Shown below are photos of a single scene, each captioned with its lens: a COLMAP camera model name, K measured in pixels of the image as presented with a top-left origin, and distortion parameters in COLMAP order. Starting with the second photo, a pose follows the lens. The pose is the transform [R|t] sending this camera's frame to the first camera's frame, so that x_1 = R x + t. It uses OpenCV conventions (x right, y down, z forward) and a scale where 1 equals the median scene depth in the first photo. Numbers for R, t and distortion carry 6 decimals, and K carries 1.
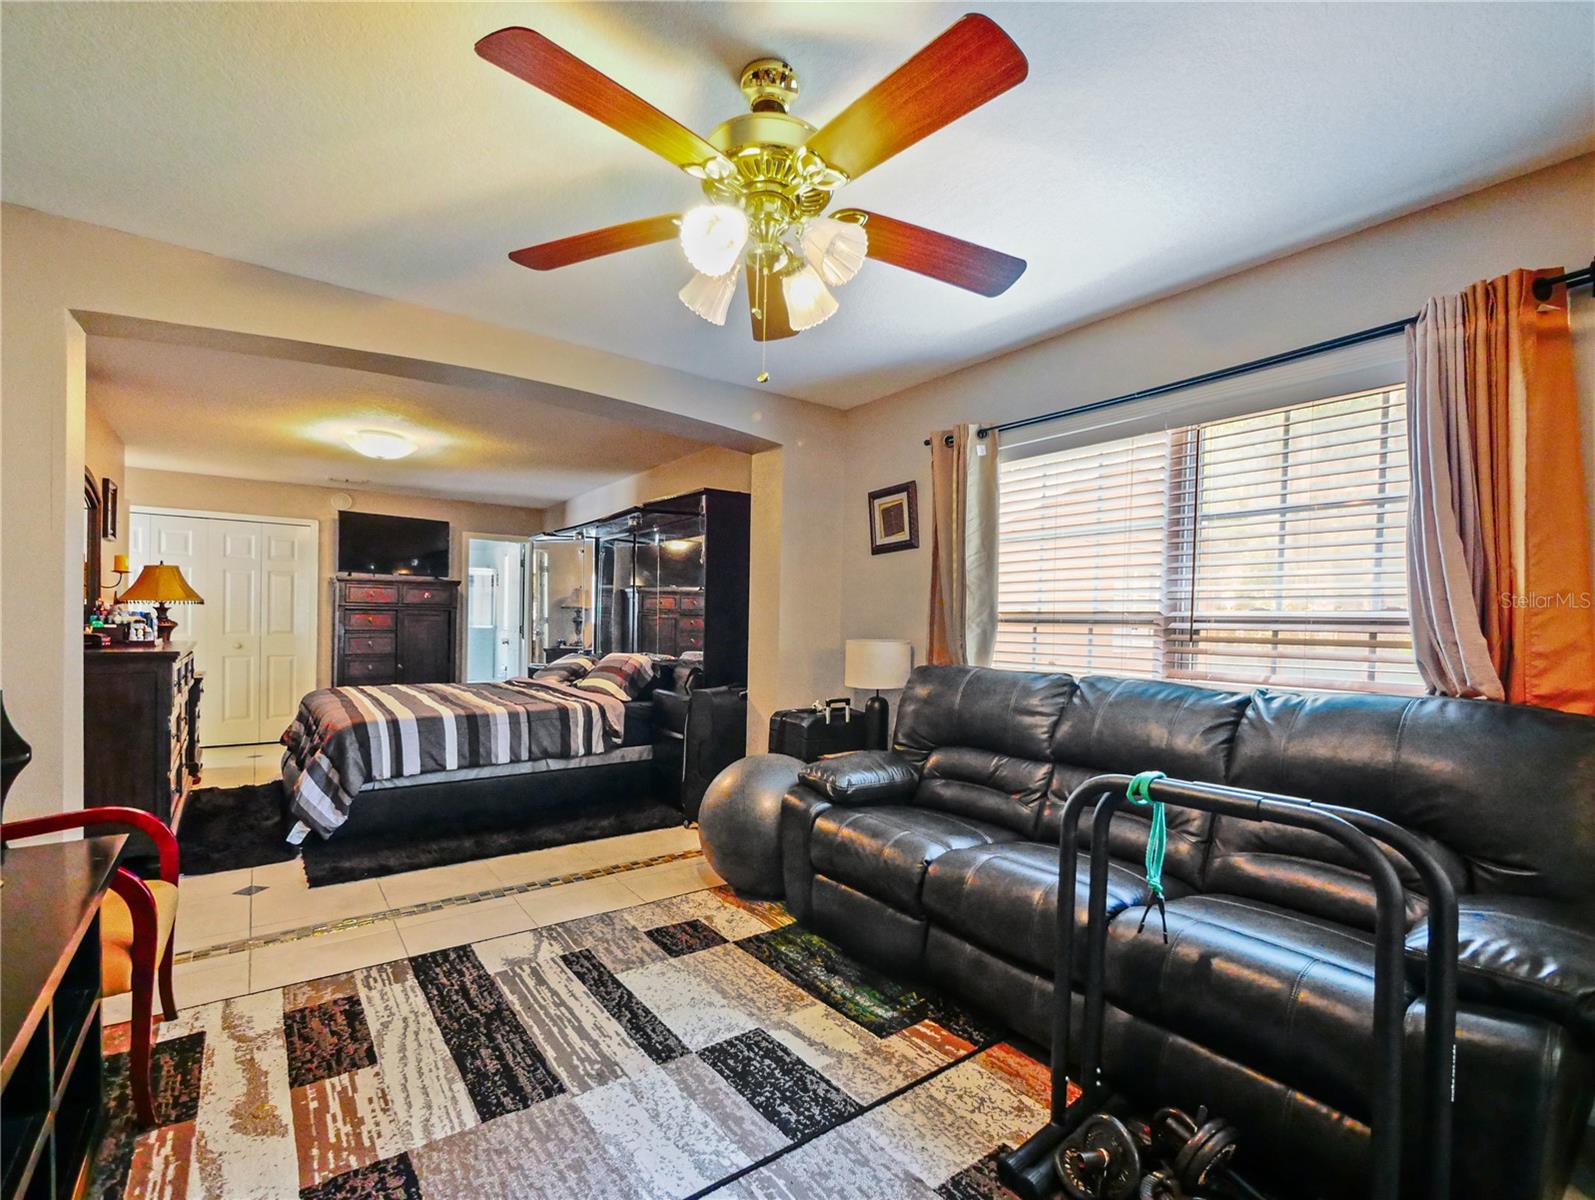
lens RADIAL K [[708.6, 0, 811.2], [0, 708.6, 616.3], [0, 0, 1]] dist [-0.003758, -0.000473]
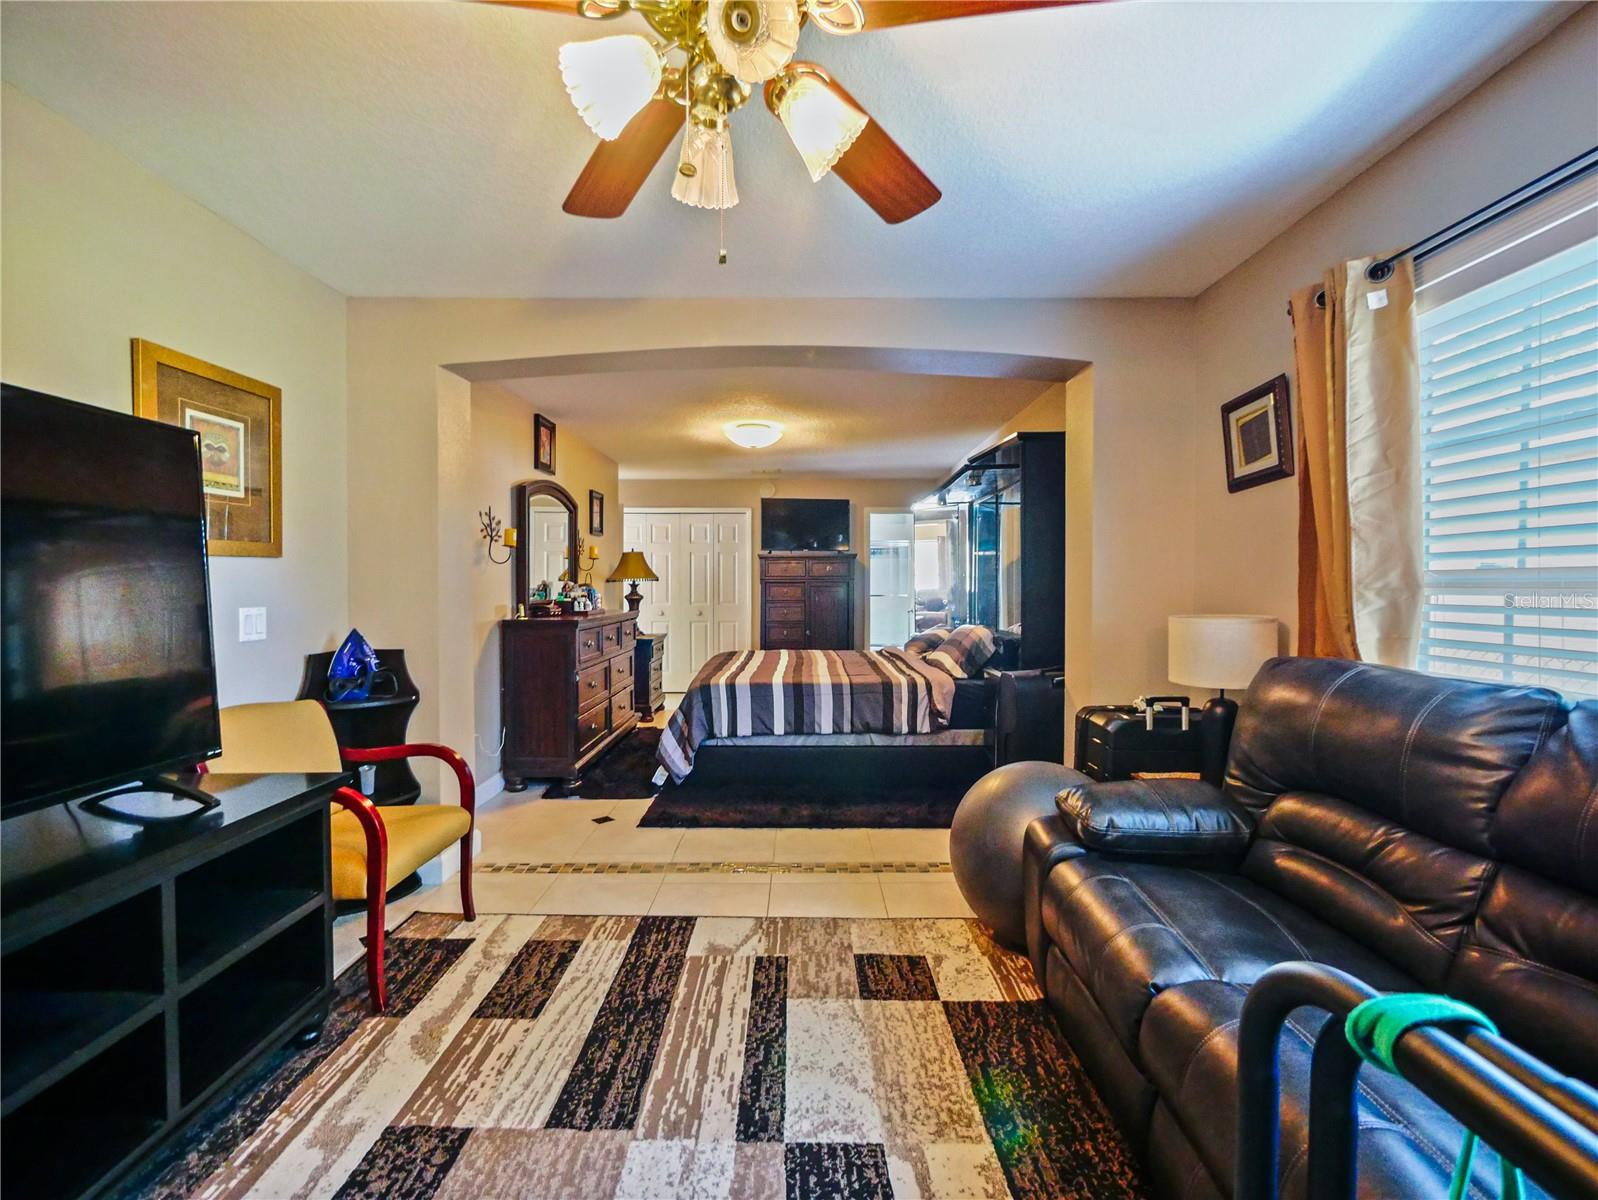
lens RADIAL K [[709.9, 0, 809.3], [0, 709.9, 579.6], [0, 0, 1]] dist [-0.003758, -0.000473]
pose [[0.799755, -0.020264, -0.599984, 0.219319], [0.016759, 0.999794, -0.011428, -0.000463], [0.600092, -0.000915, 0.799930, 0.248458]]
